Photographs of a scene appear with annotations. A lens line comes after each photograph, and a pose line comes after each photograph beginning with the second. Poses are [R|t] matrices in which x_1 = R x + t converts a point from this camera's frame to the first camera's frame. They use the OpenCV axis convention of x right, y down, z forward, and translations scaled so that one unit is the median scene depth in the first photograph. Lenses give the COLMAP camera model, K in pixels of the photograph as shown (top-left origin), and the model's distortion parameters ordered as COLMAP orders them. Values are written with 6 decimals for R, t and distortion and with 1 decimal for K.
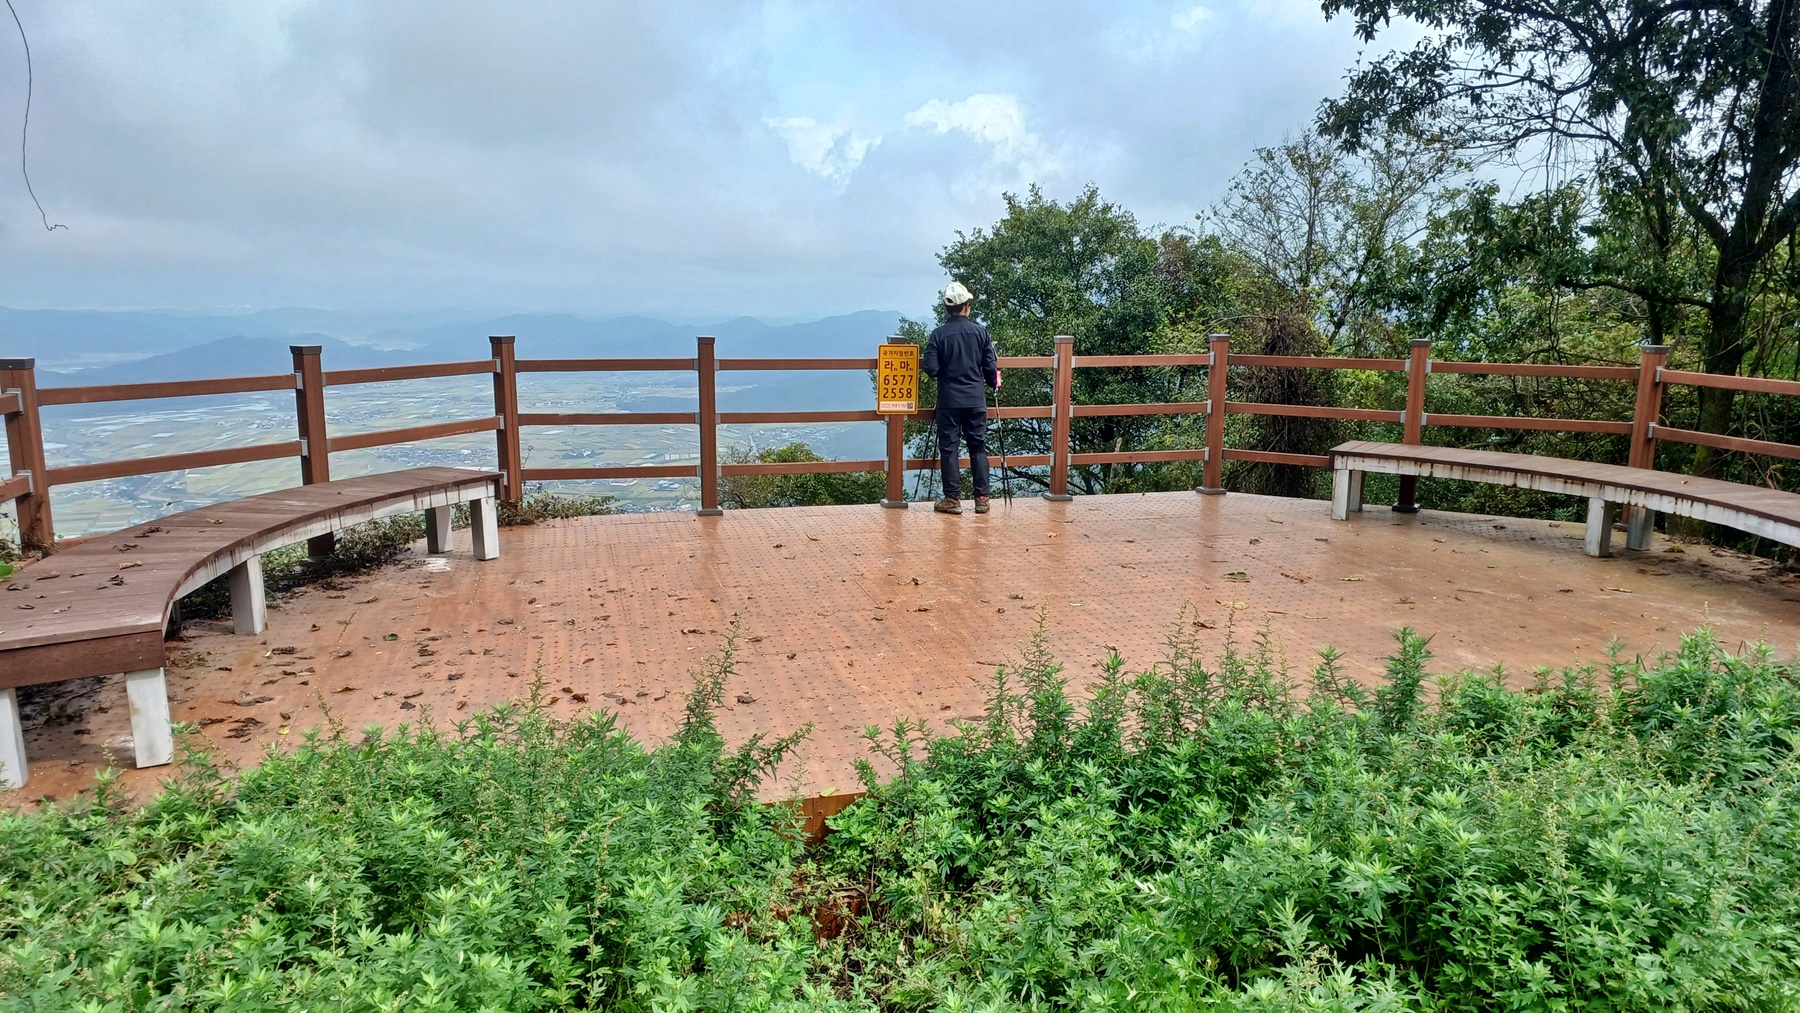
lens RADIAL K [[1153.6, 0, 900.0], [0, 1153.6, 506.5], [0, 0, 1]] dist [0.002442, 0.000365]
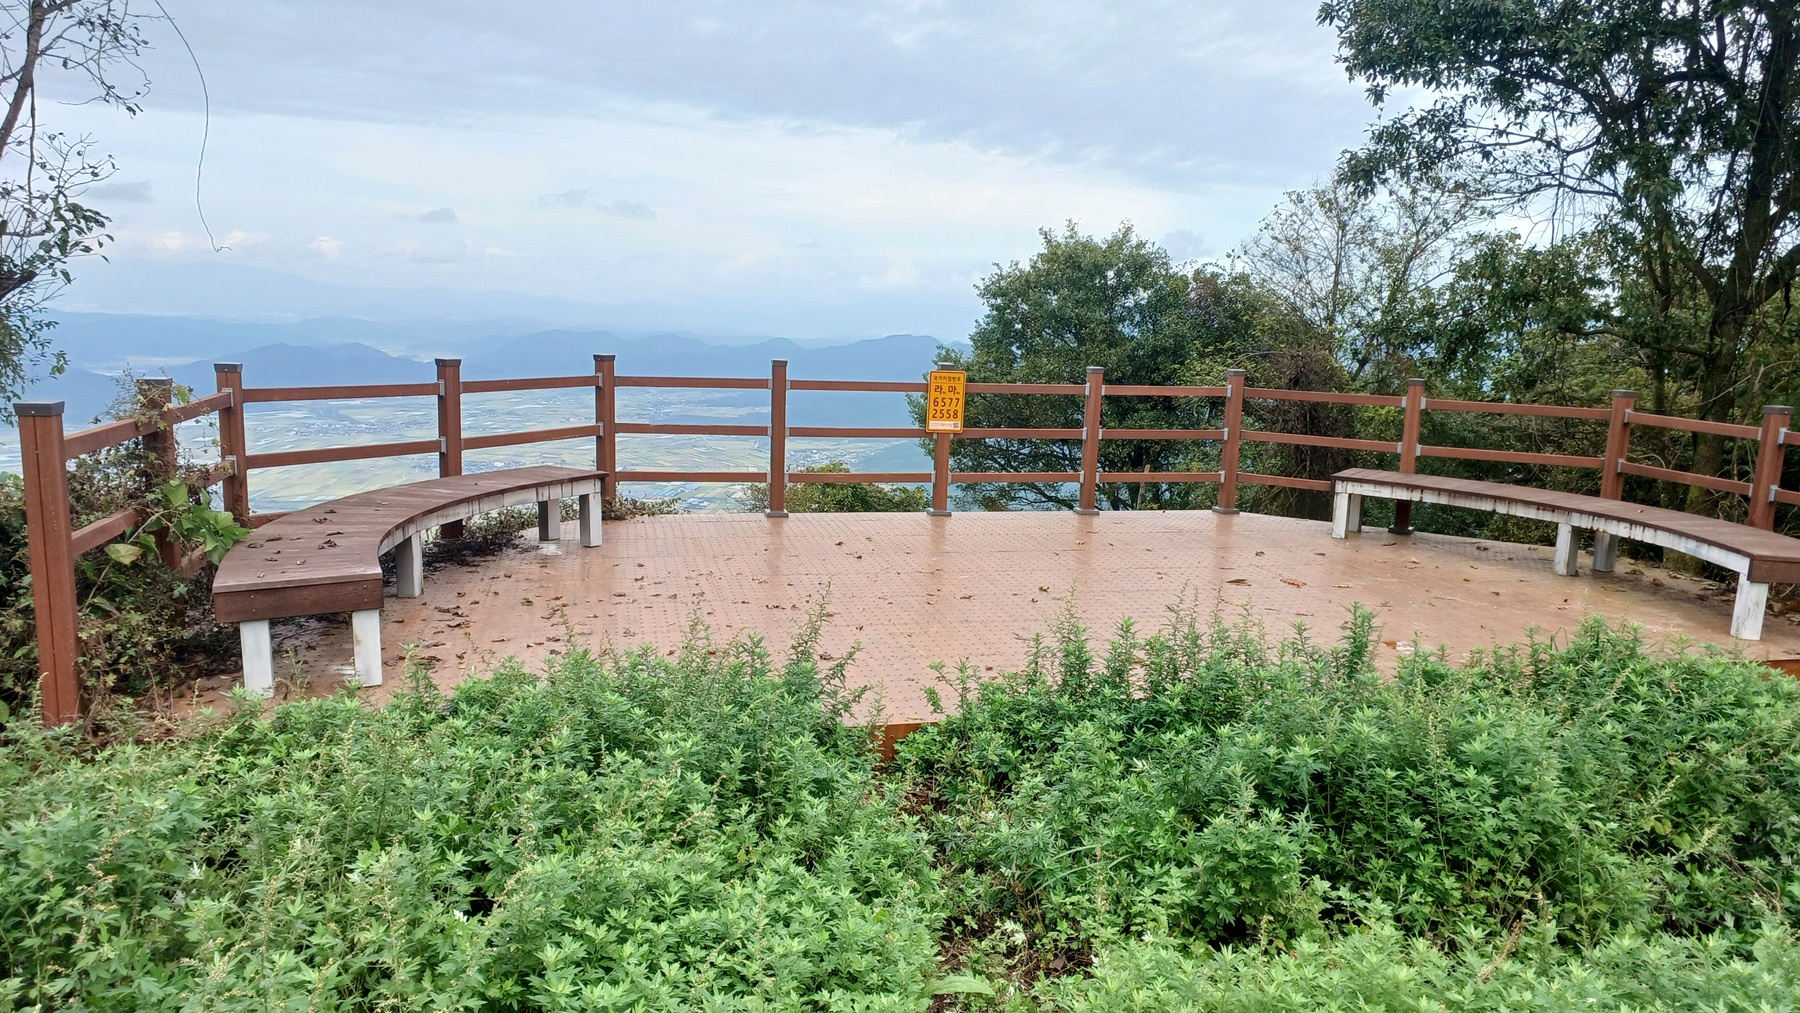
lens RADIAL K [[1153.6, 0, 900.0], [0, 1153.6, 506.5], [0, 0, 1]] dist [0.002442, 0.000365]
pose [[0.999271, 0.029424, -0.024341, -0.016173], [-0.029933, 0.999336, -0.020788, 0.016266], [0.023713, 0.021501, 0.999488, -0.121992]]
